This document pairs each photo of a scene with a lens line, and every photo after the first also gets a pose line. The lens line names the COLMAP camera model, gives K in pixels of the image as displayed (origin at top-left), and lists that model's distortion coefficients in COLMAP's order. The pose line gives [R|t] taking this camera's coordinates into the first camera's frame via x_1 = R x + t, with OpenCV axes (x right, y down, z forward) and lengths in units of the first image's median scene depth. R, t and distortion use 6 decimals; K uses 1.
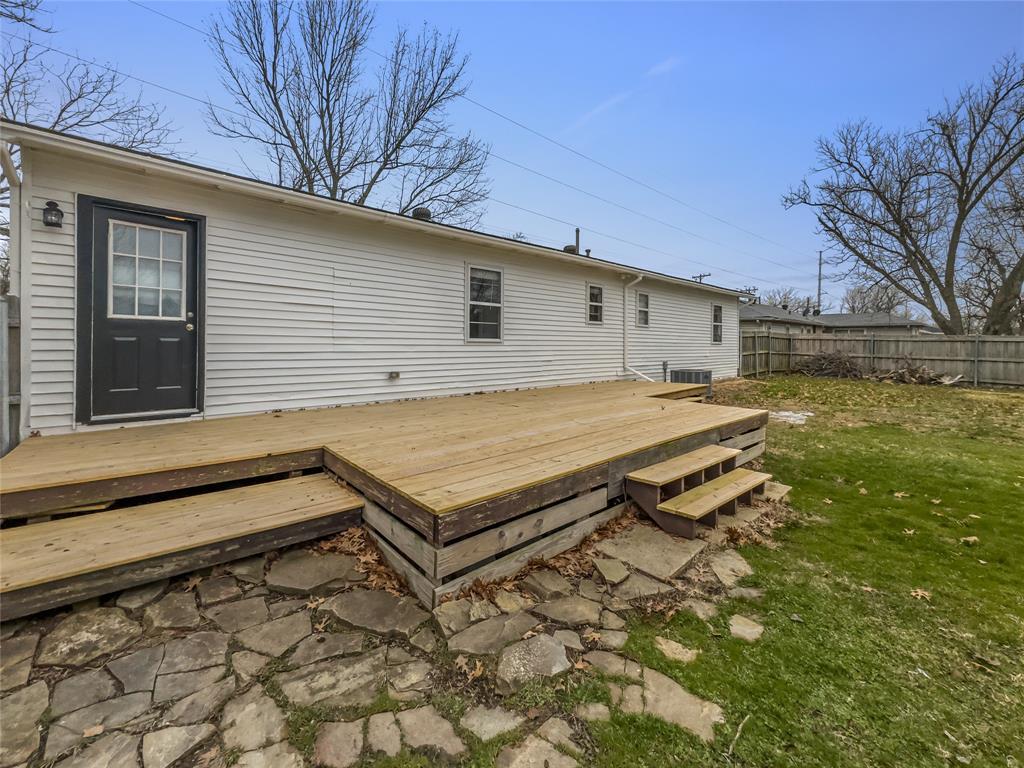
lens RADIAL K [[410.7, 0, 513.1], [0, 410.7, 349.3], [0, 0, 1]] dist [0.002440, 0.000093]
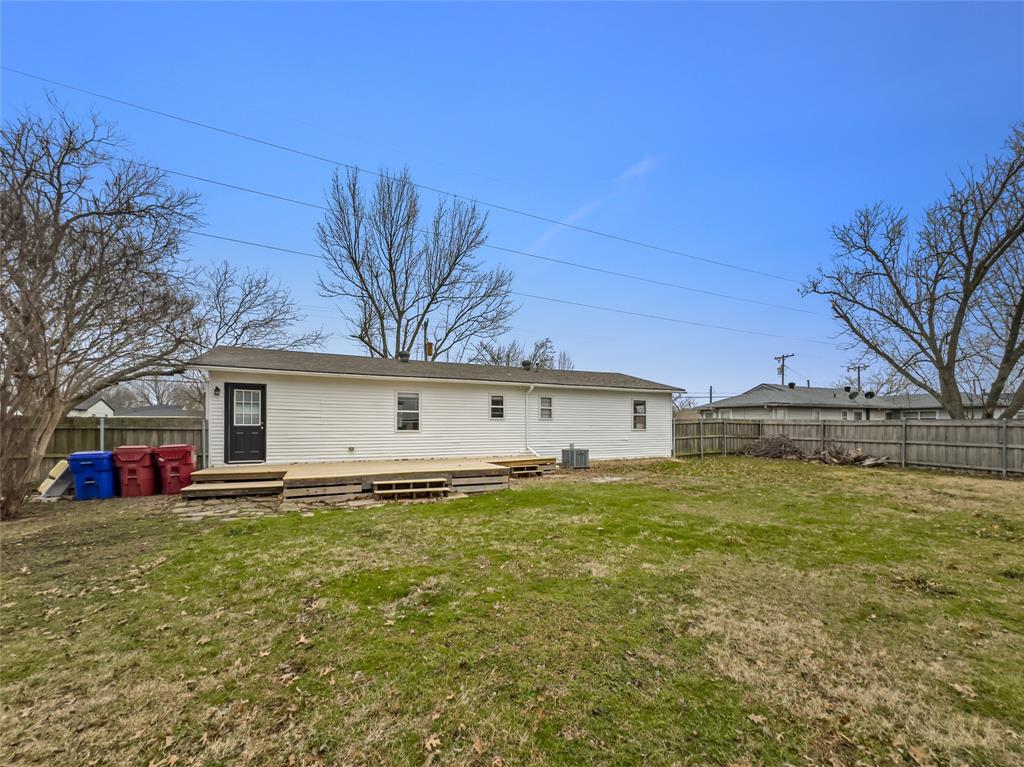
lens RADIAL K [[406.8, 0, 512.5], [0, 406.8, 426.7], [0, 0, 1]] dist [-0.002408, -0.000187]
pose [[0.961919, -0.010959, -0.273115, 0.605356], [0.005584, 0.999775, -0.020451, -0.000980], [0.273278, 0.018147, 0.961764, -0.431388]]
